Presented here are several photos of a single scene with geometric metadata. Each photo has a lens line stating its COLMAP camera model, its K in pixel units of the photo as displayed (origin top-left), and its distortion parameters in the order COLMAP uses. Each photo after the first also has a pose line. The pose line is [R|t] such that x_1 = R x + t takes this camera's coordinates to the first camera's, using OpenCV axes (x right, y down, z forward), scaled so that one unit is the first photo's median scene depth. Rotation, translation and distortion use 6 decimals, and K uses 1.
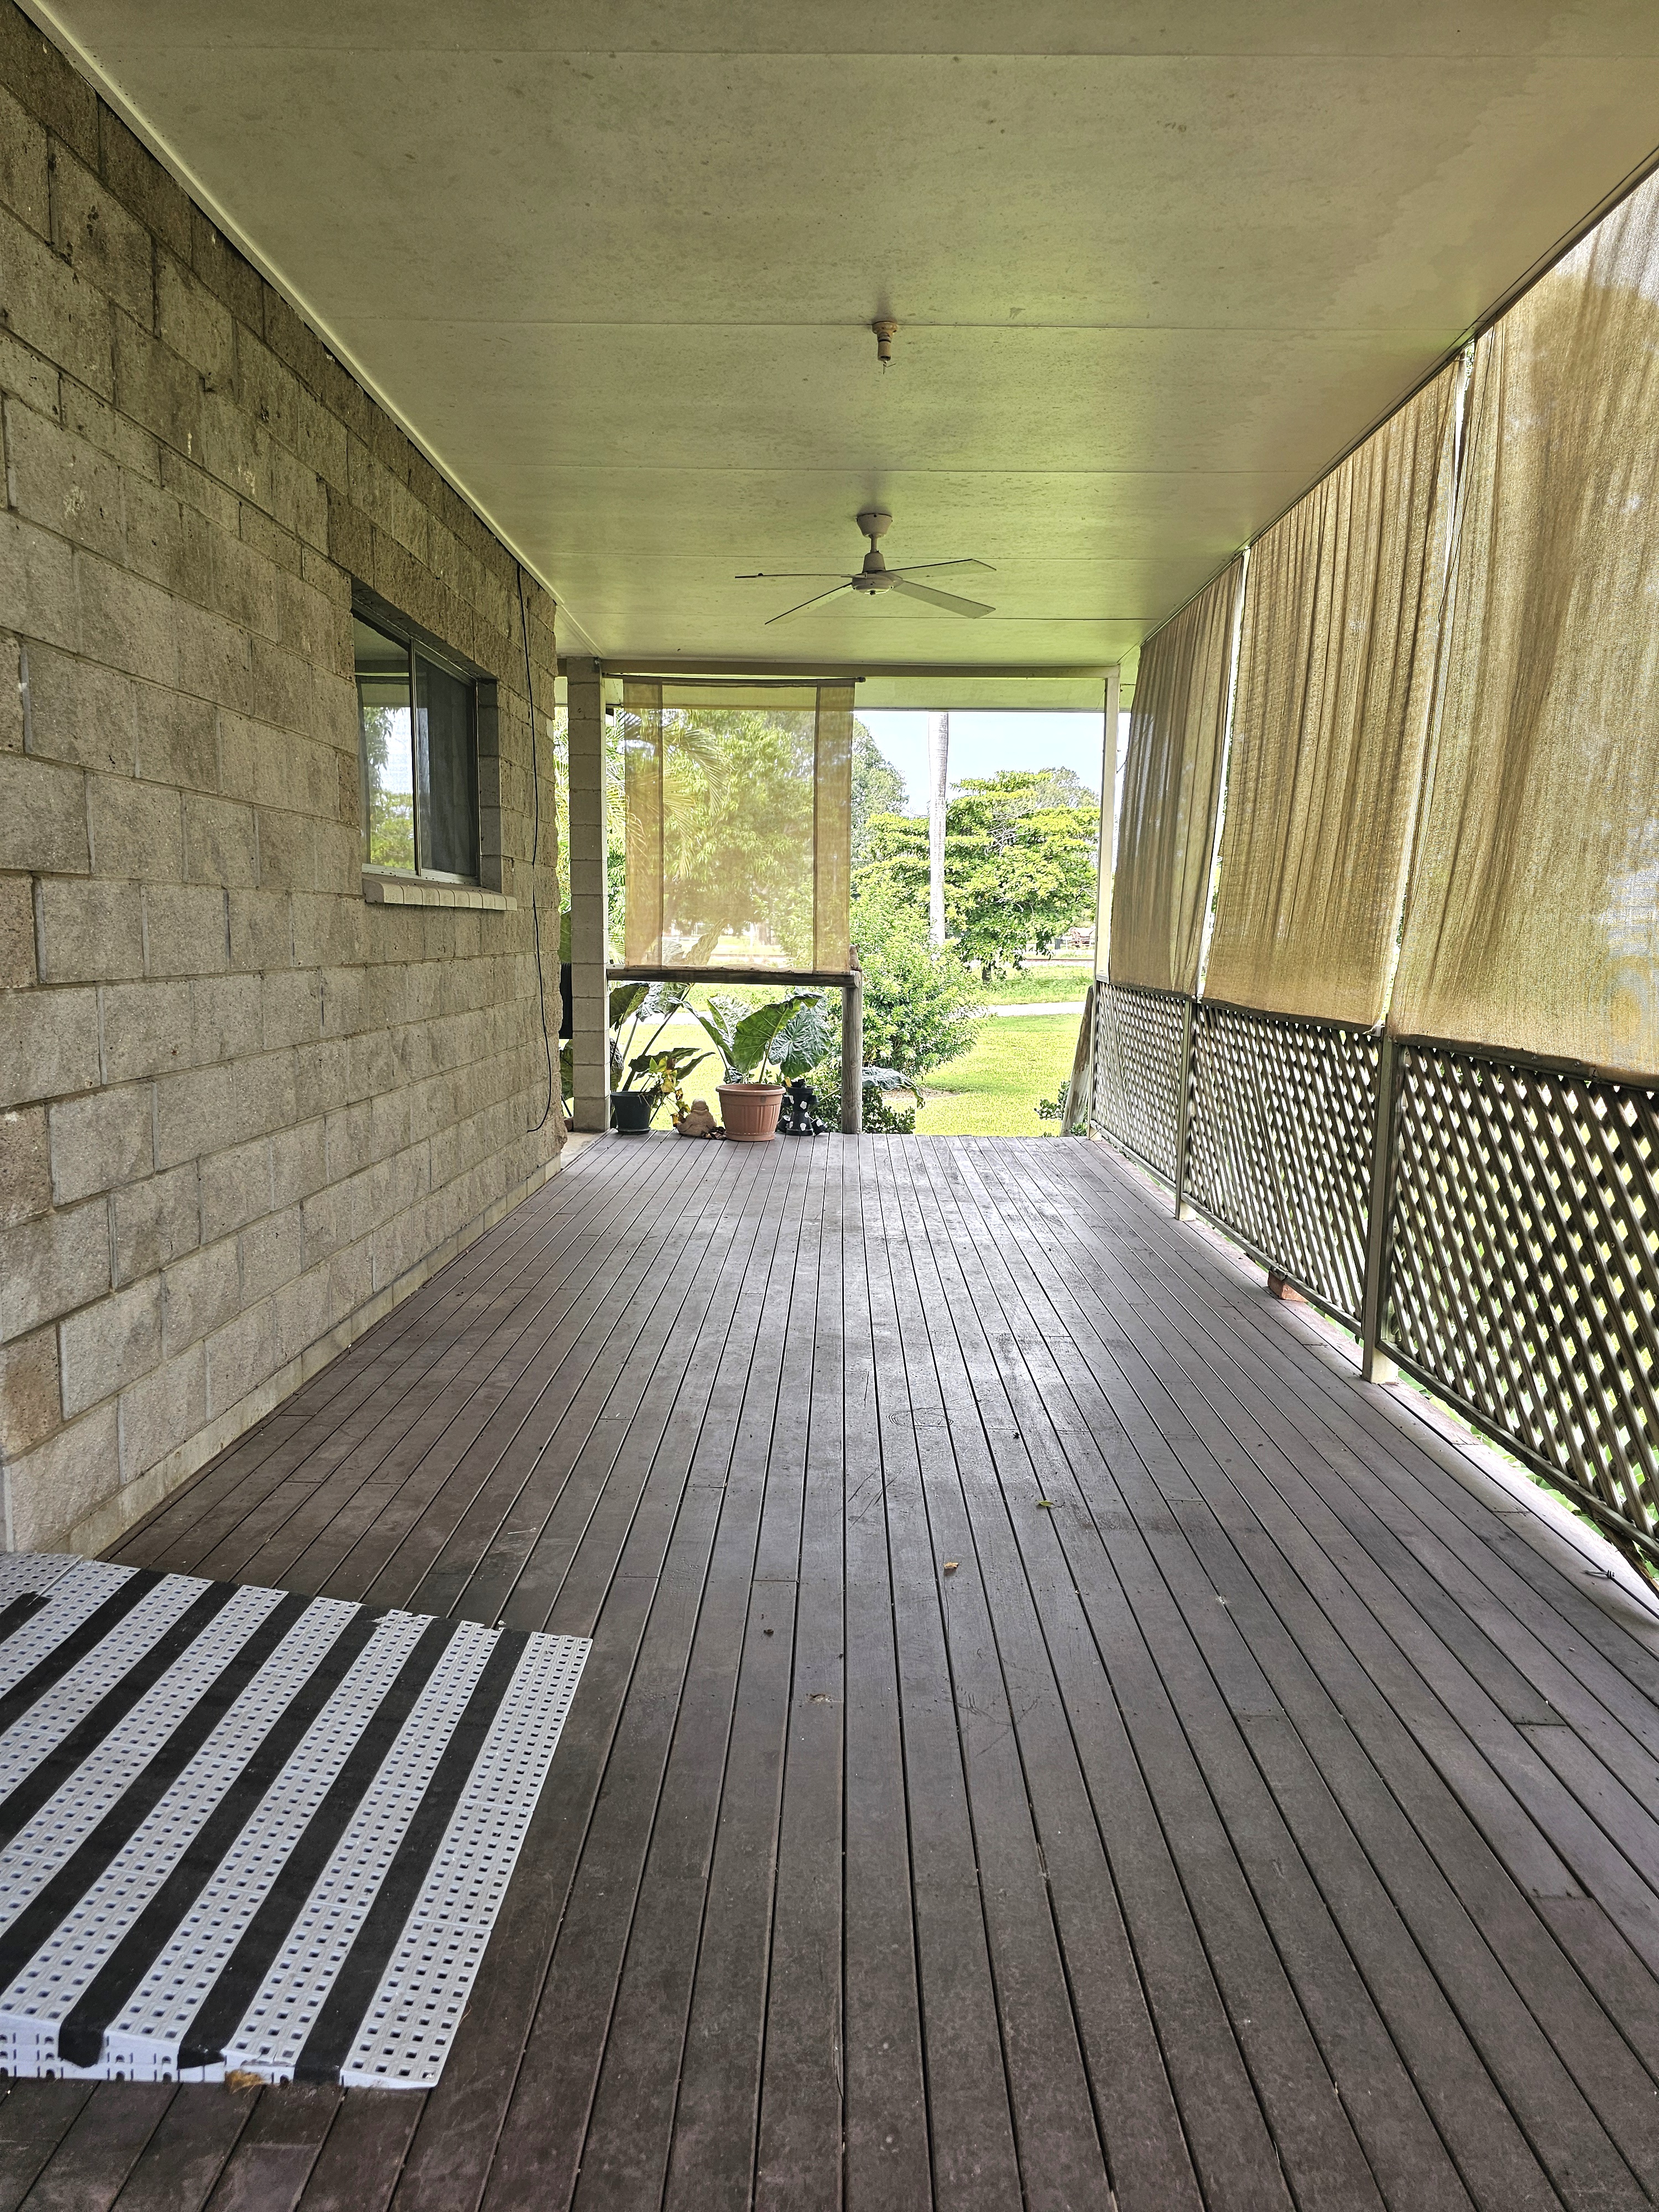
lens RADIAL K [[1484.5, 0, 829.5], [0, 1484.5, 1106.0], [0, 0, 1]] dist [0.015783, -0.005486]
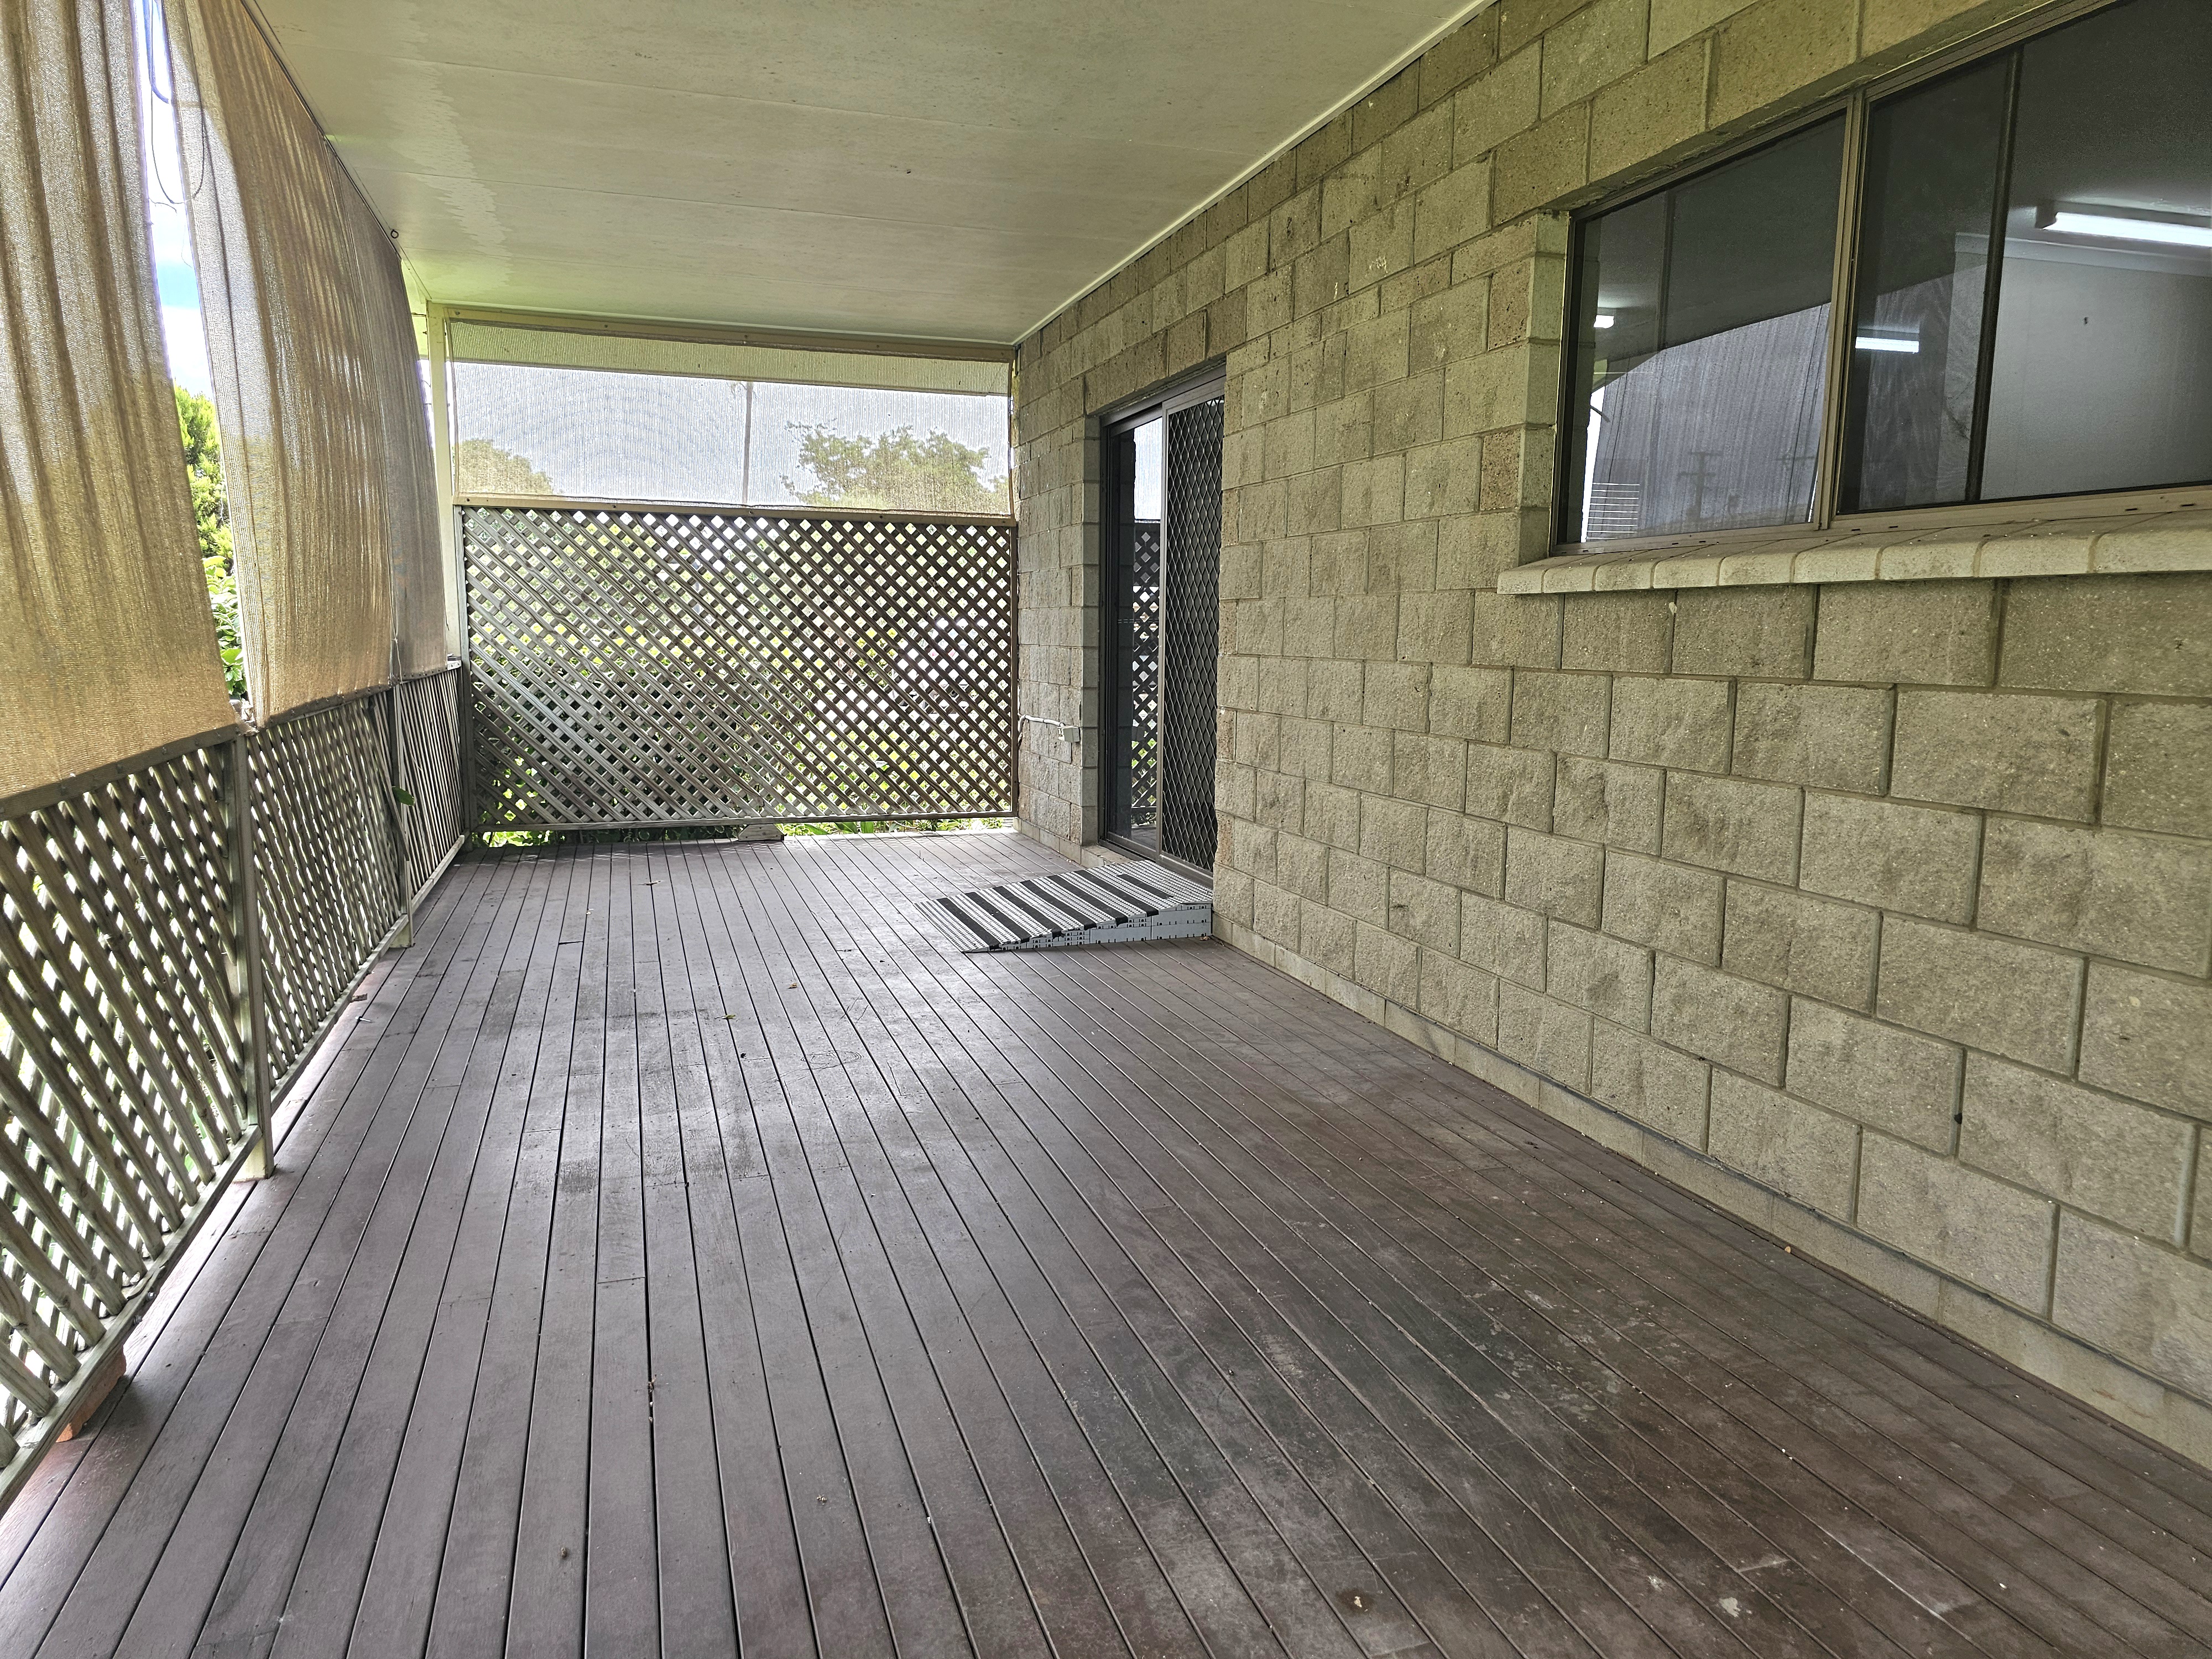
lens RADIAL K [[1484.5, 0, 1126.1], [0, 1484.5, 840.6], [0, 0, 1]] dist [0.015783, -0.005486]
pose [[-0.945252, 0.015320, -0.325983, 0.218419], [-0.068658, 0.967205, 0.244543, -0.233962], [0.319039, 0.253536, -0.913200, 2.103961]]
